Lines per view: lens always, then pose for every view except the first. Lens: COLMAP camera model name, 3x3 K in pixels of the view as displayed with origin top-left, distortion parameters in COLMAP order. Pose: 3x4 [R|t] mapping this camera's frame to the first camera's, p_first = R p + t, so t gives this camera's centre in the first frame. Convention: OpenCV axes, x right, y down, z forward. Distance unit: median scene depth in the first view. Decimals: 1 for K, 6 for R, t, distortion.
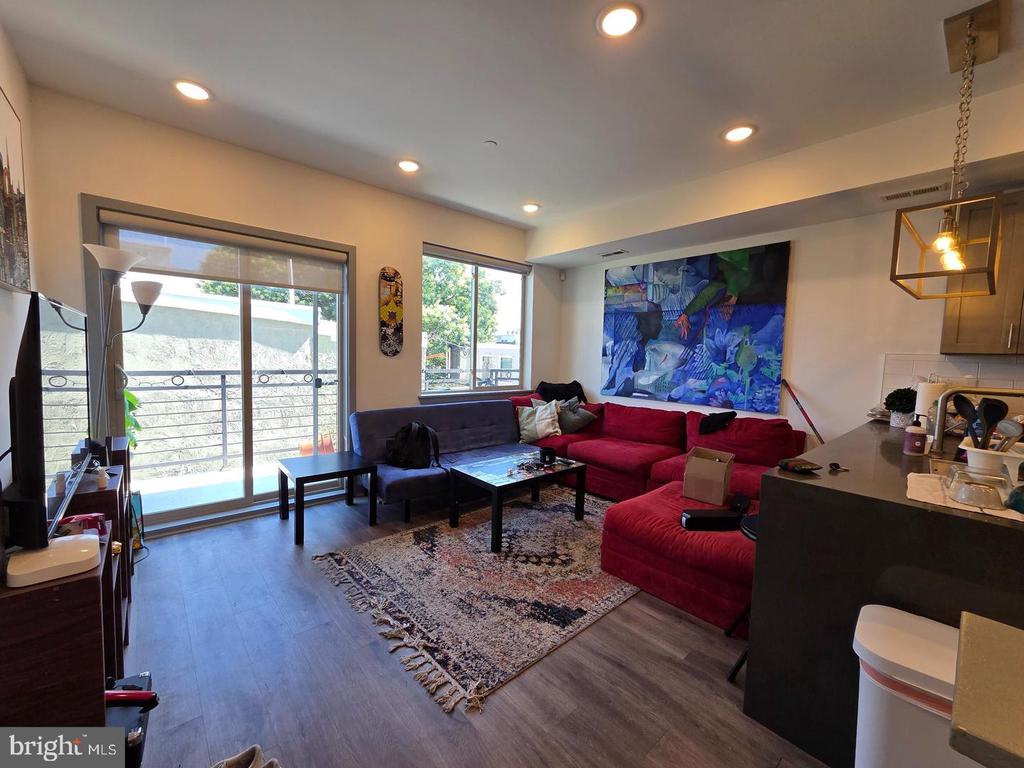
lens RADIAL K [[417.0, 0, 509.9], [0, 417.0, 384.0], [0, 0, 1]] dist [0.002300, 0.000231]
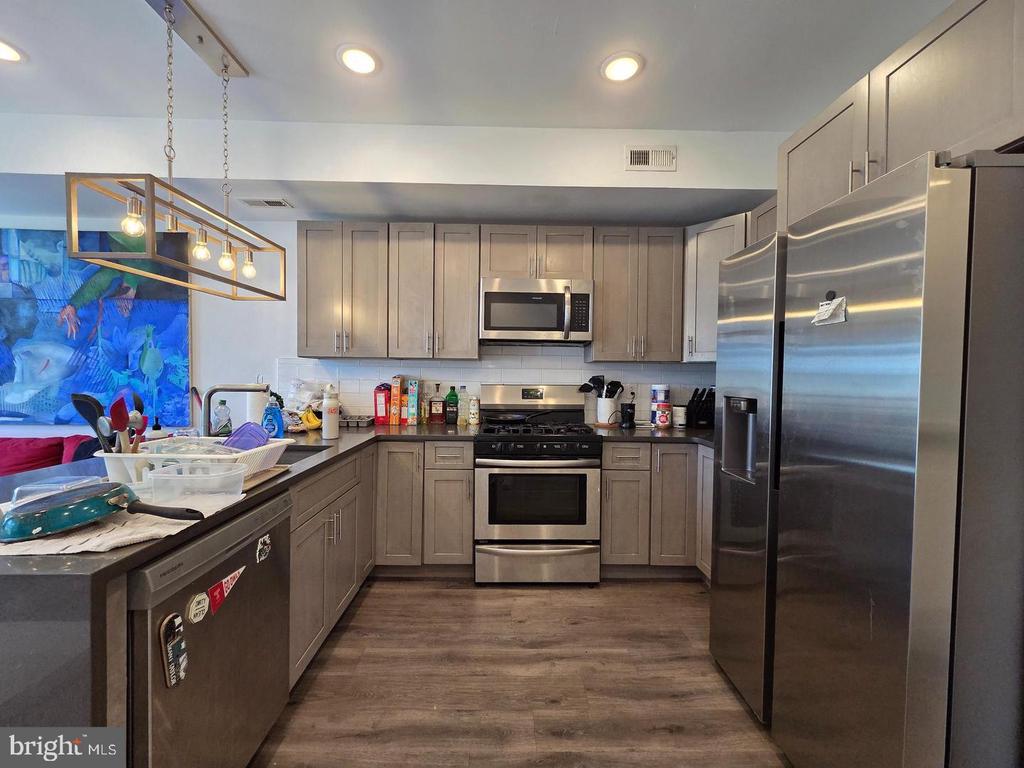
lens RADIAL K [[421.2, 0, 509.2], [0, 421.2, 385.1], [0, 0, 1]] dist [0.003332, 0.000489]
pose [[0.649386, -0.036622, 0.759577, 0.367382], [0.058919, 0.998260, -0.002242, 0.023043], [-0.758173, 0.046209, 0.650414, -0.083106]]
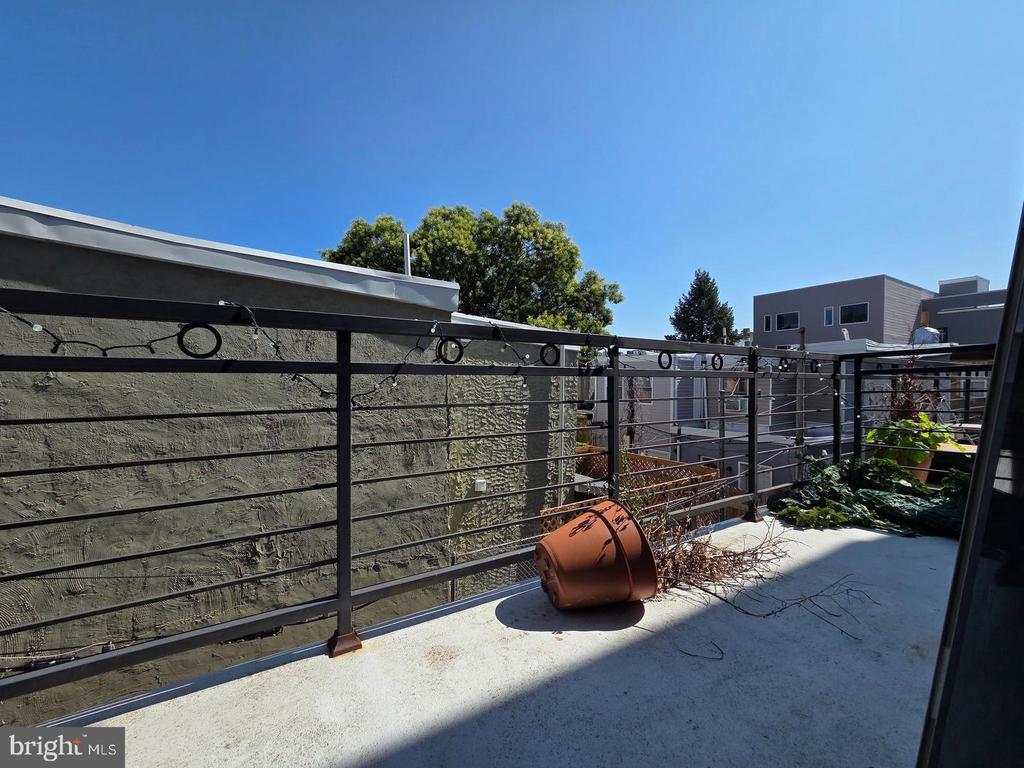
lens RADIAL K [[417.0, 0, 509.9], [0, 417.0, 384.0], [0, 0, 1]] dist [0.002300, 0.000231]
pose [[0.985618, -0.023815, -0.167305, -0.580023], [0.012738, 0.997674, -0.066968, 0.044235], [0.168510, 0.063873, 0.983628, 0.811196]]
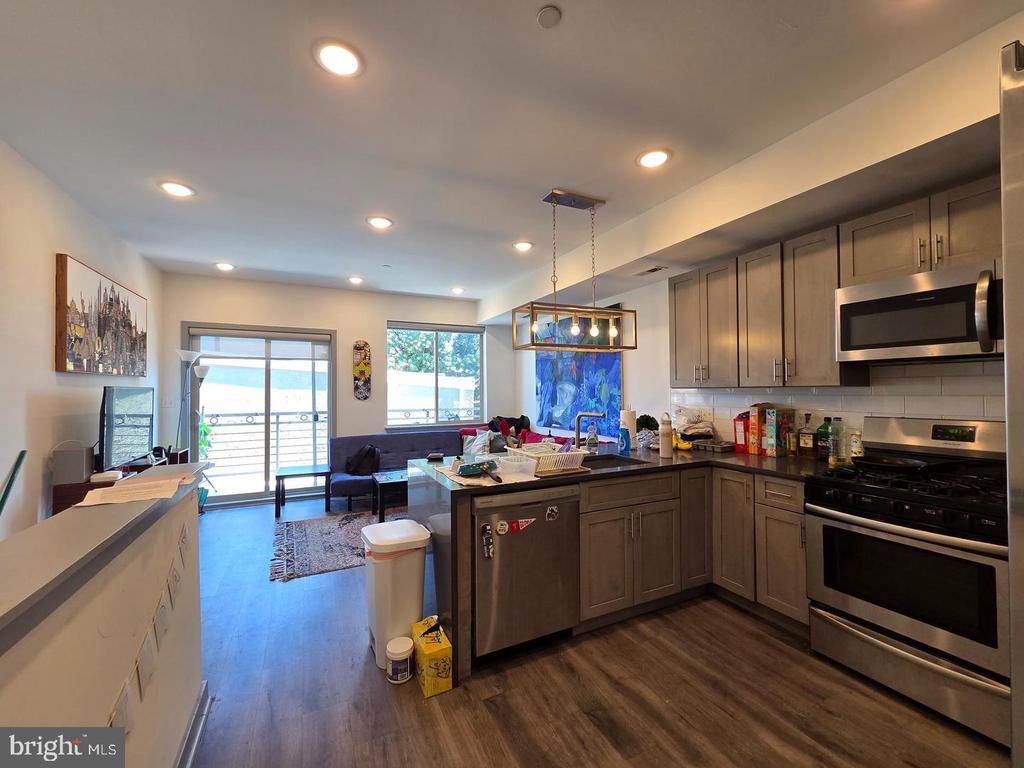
lens RADIAL K [[421.2, 0, 509.2], [0, 421.2, 385.1], [0, 0, 1]] dist [0.003332, 0.000489]
pose [[0.963651, -0.037145, -0.264569, 0.592610], [0.013692, 0.995852, -0.089947, 0.019901], [0.266813, 0.083056, 0.960163, -0.278687]]
